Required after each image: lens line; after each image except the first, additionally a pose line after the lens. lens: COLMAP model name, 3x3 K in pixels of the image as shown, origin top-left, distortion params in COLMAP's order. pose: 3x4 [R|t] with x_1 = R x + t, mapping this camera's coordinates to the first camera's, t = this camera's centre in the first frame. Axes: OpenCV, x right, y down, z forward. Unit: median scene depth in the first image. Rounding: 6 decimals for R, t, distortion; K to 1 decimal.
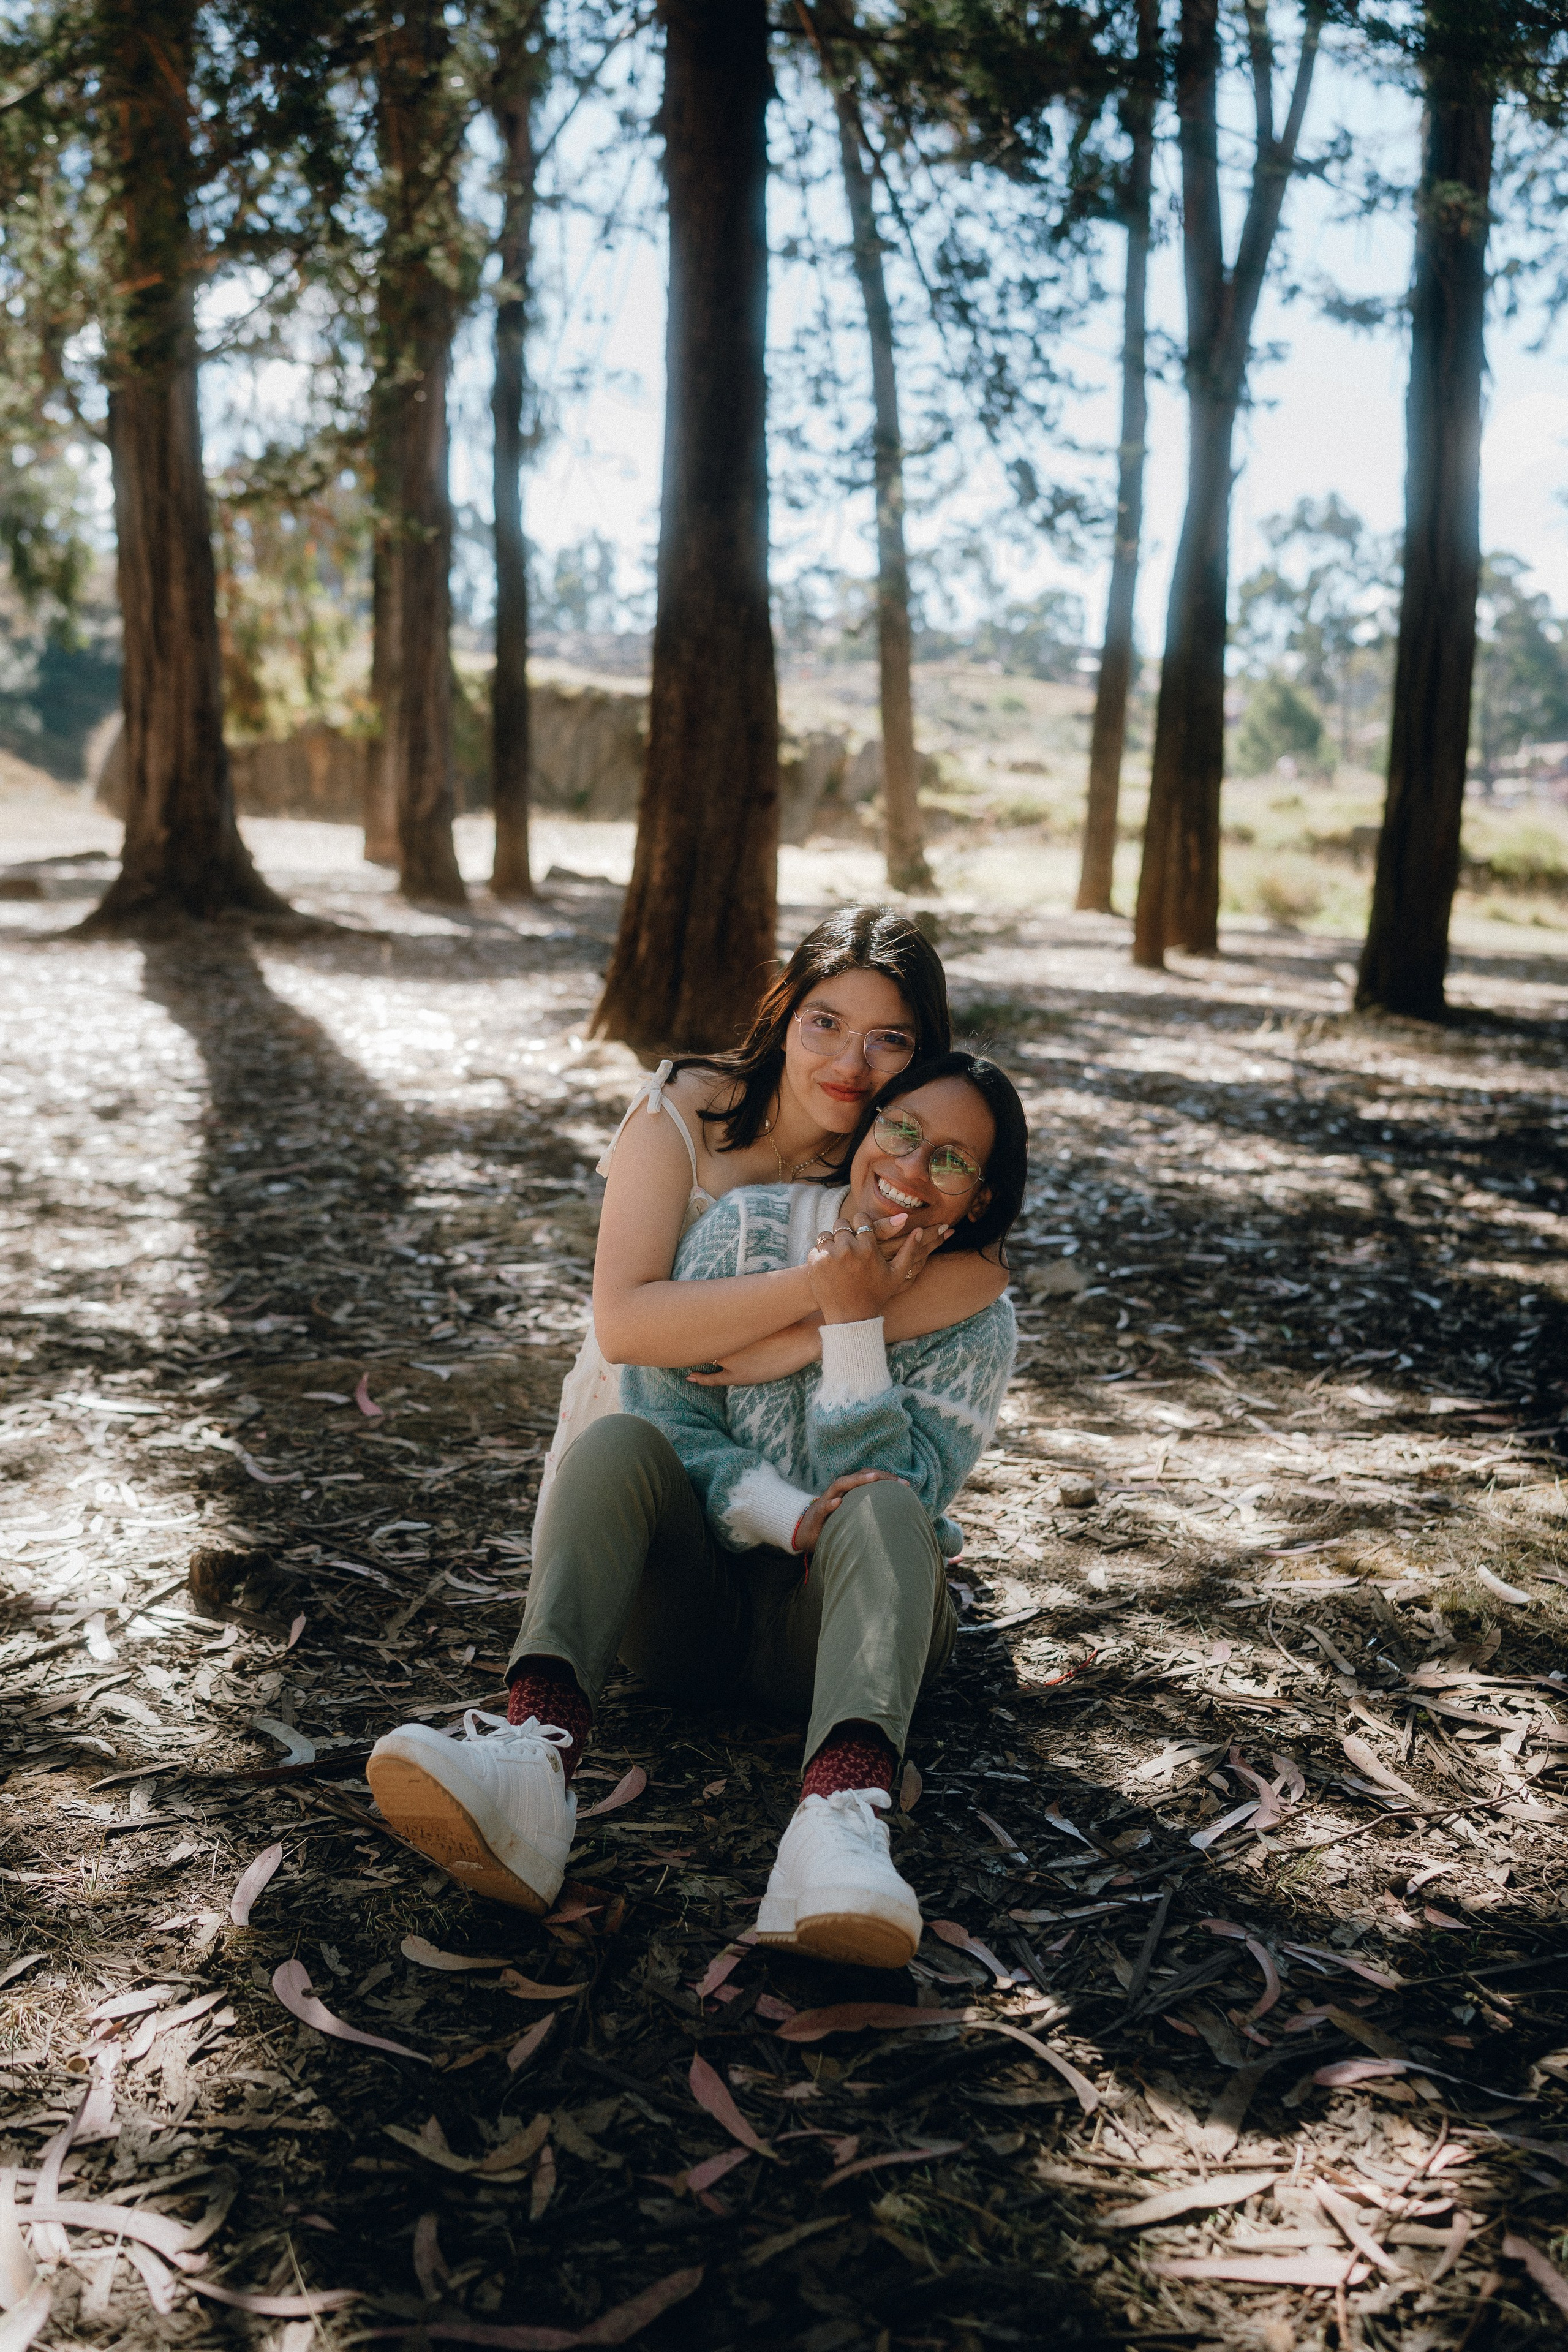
lens RADIAL K [[2273.9, 0, 789.5], [0, 2273.9, 1106.6], [0, 0, 1]] dist [-0.002106, 0.012947]
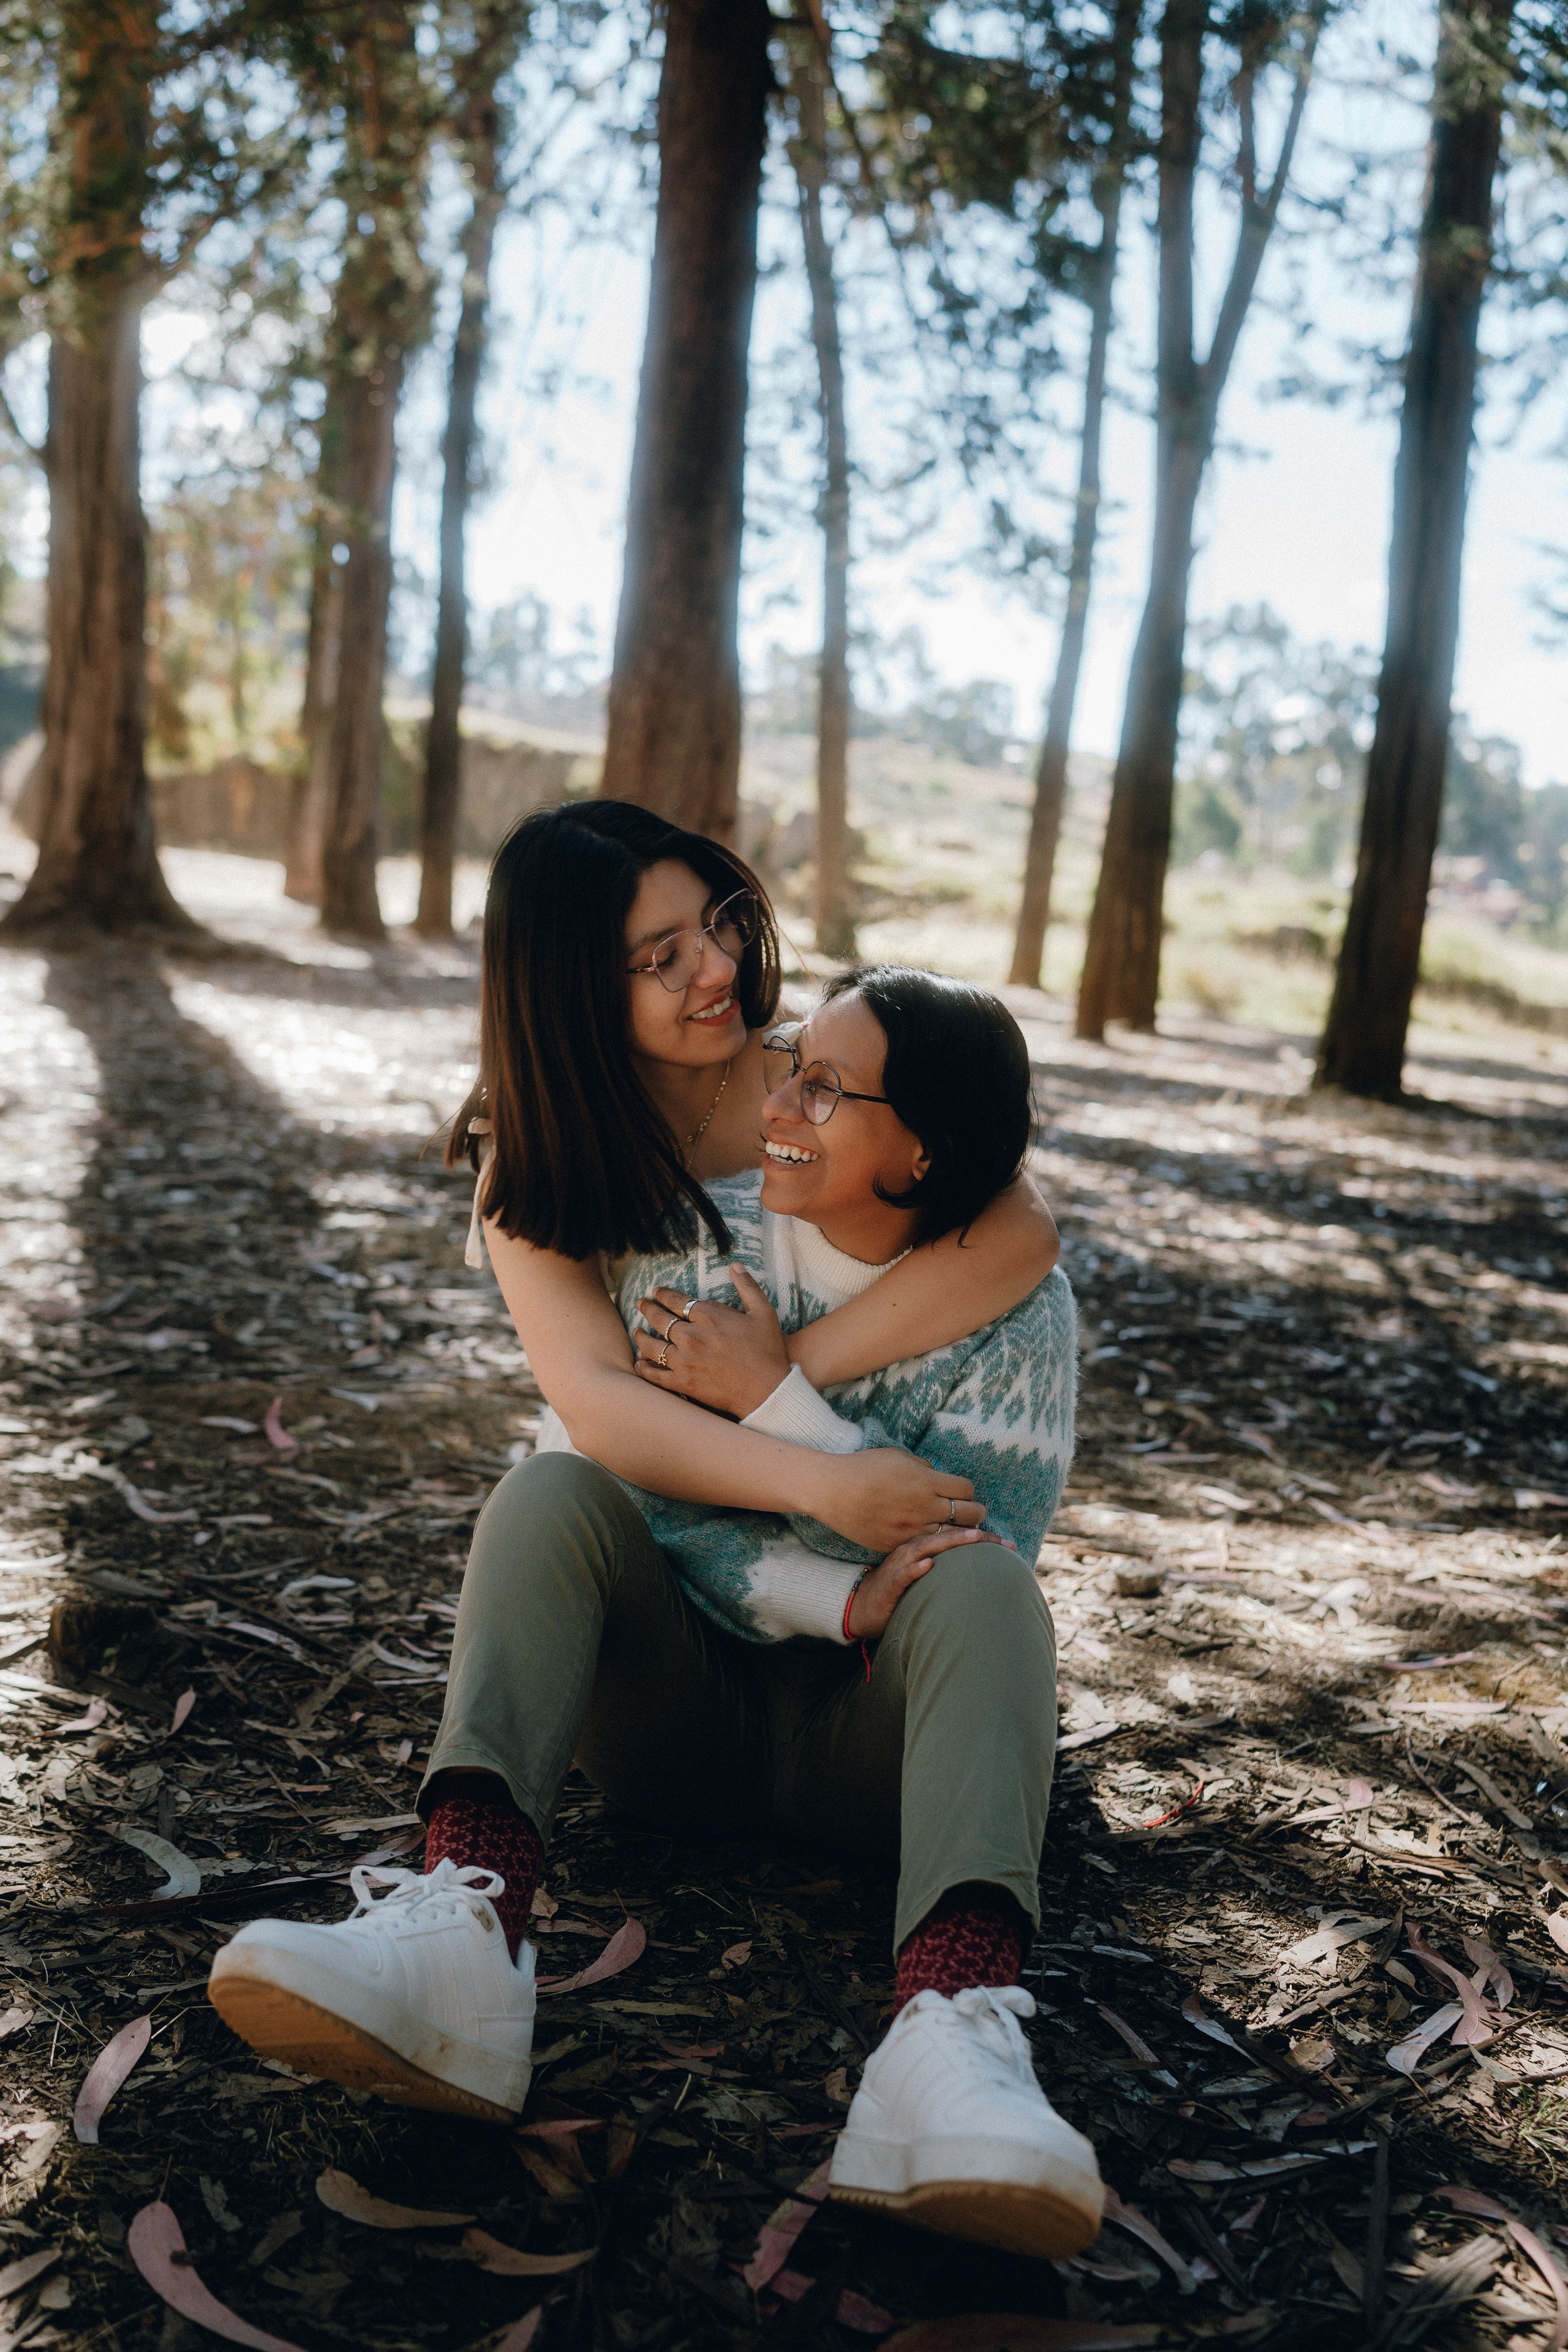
lens RADIAL K [[2269.4, 0, 784.0], [0, 2269.4, 1103.7], [0, 0, 1]] dist [0.013337, -0.009804]
pose [[0.997698, 0.055579, 0.038858, -0.033246], [-0.054236, 0.997922, -0.034795, 0.024213], [-0.040711, 0.032608, 0.998639, 0.129367]]
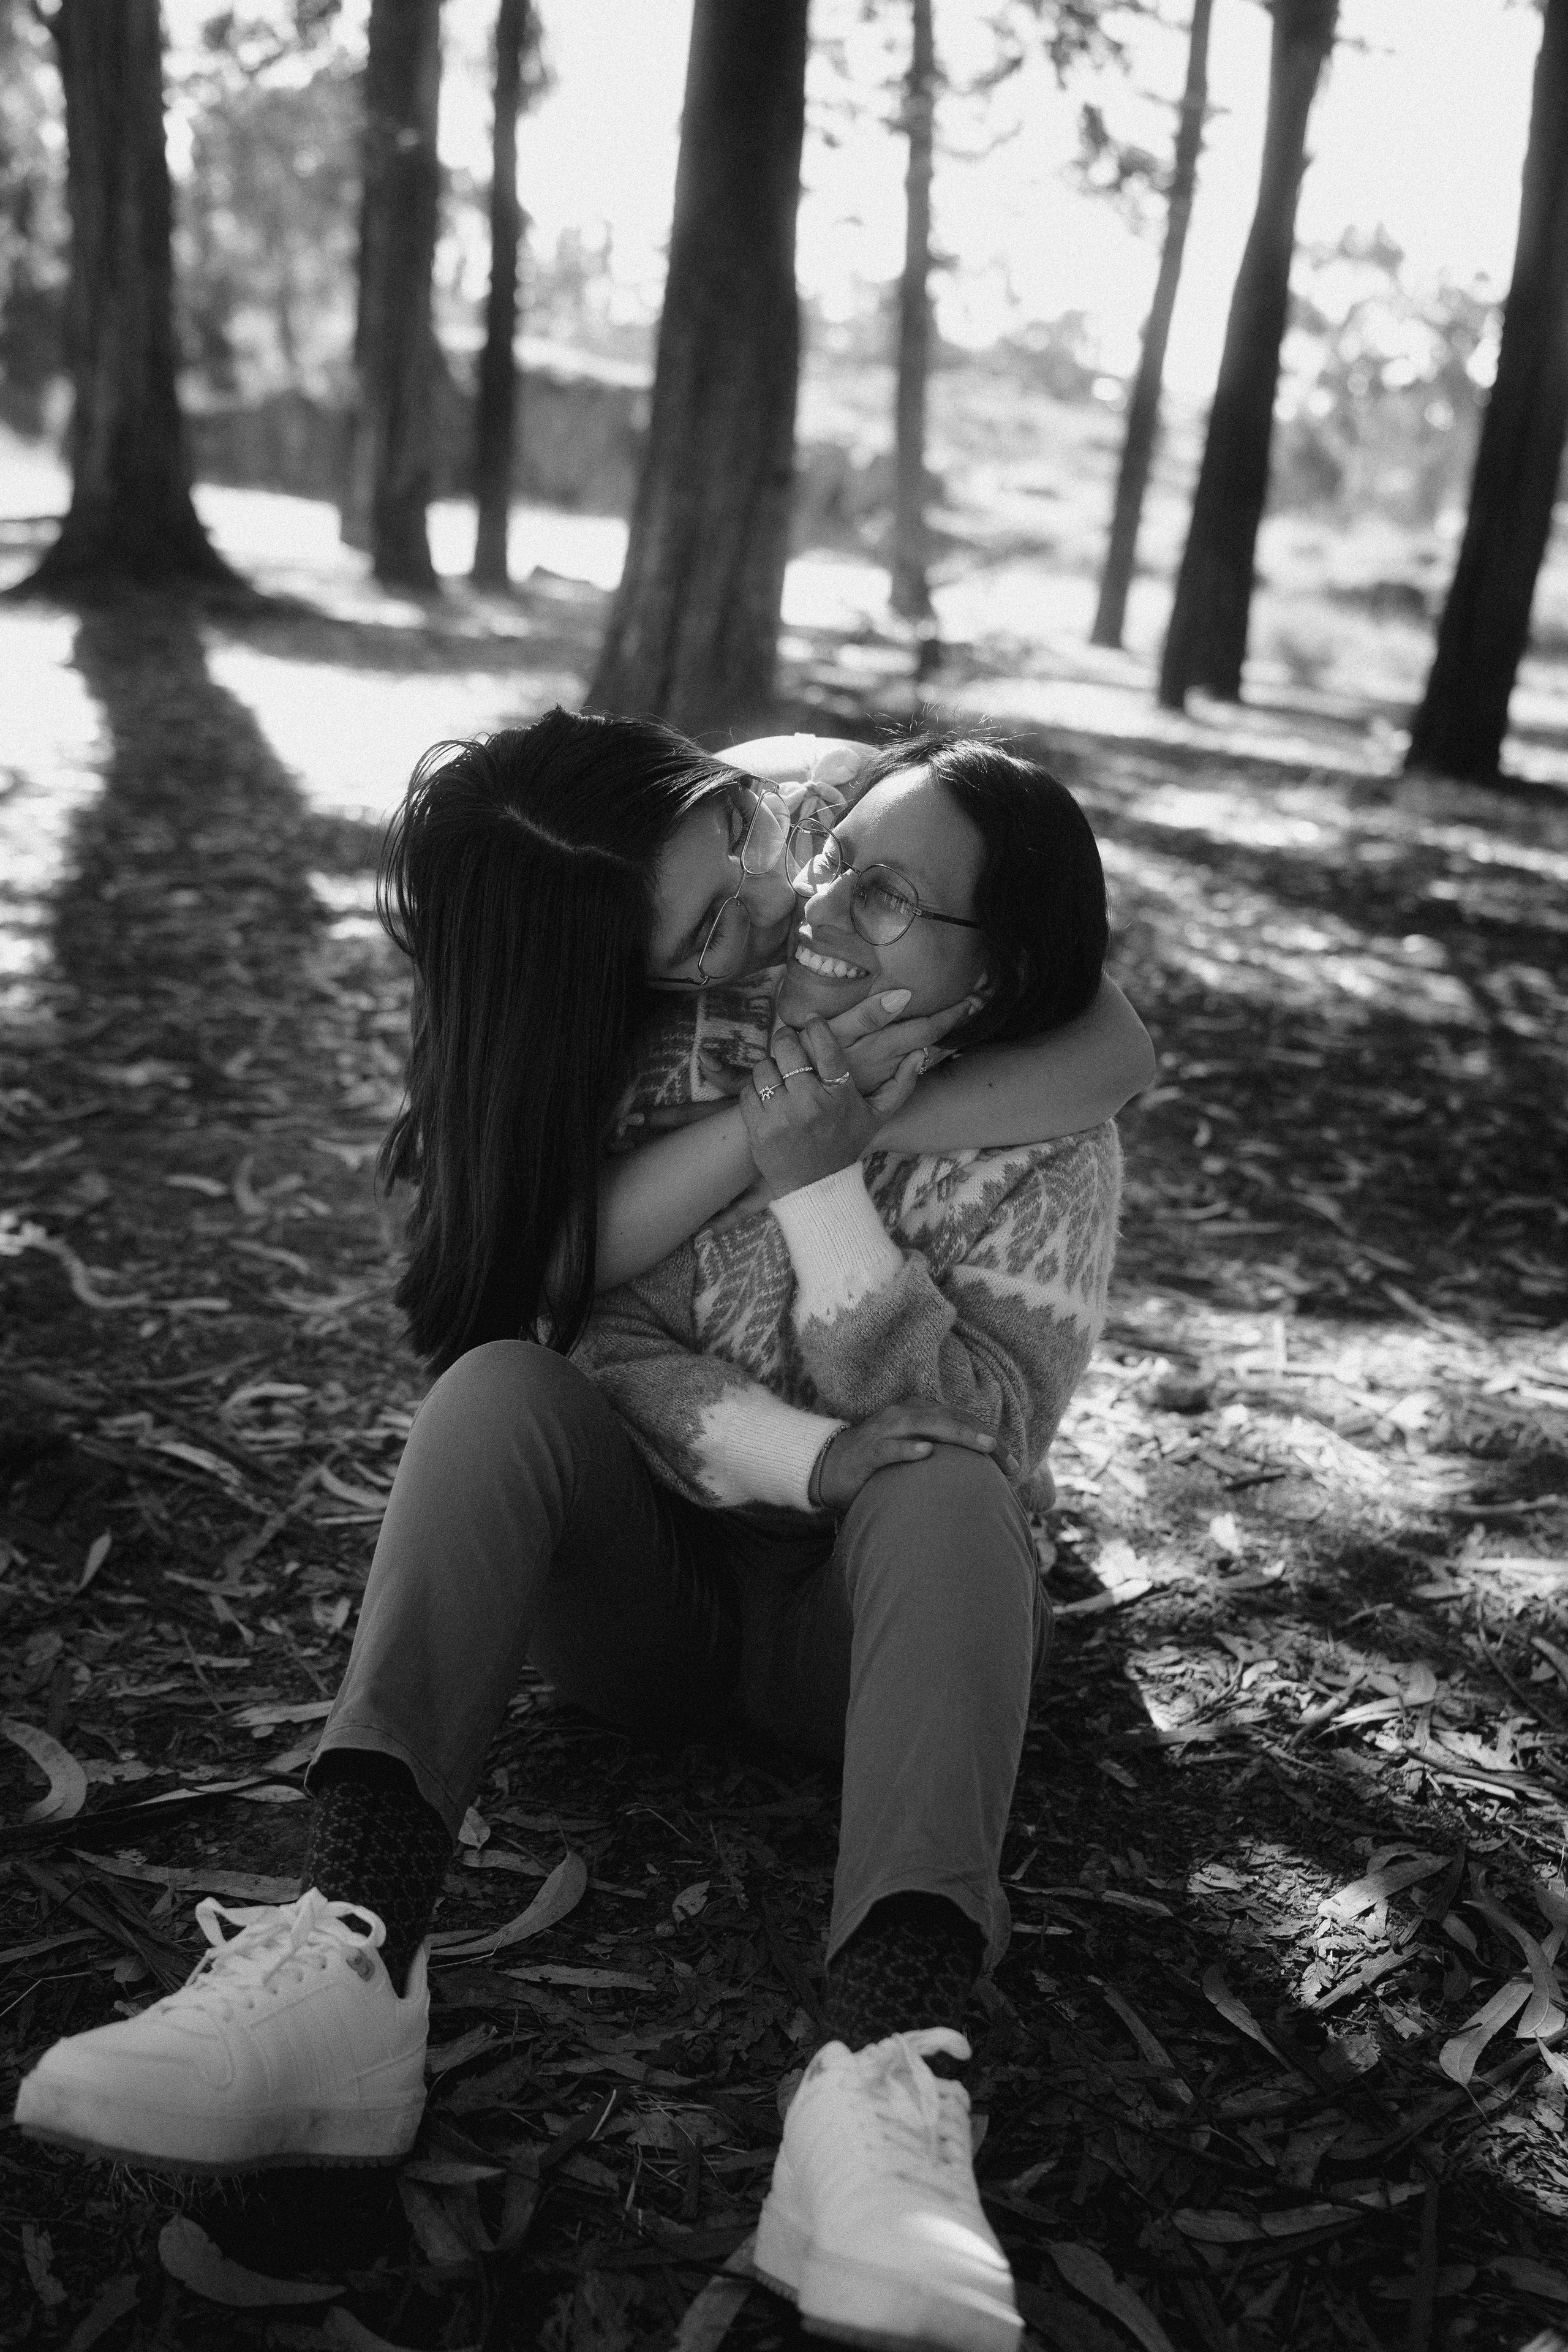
lens RADIAL K [[2269.5, 0, 784.0], [0, 2269.5, 1176.0], [0, 0, 1]] dist [0.008843, 0.003138]
pose [[0.997856, 0.062856, 0.018242, -0.016678], [-0.064863, 0.986950, 0.147386, -0.001113], [-0.008740, -0.148253, 0.988911, 0.207412]]
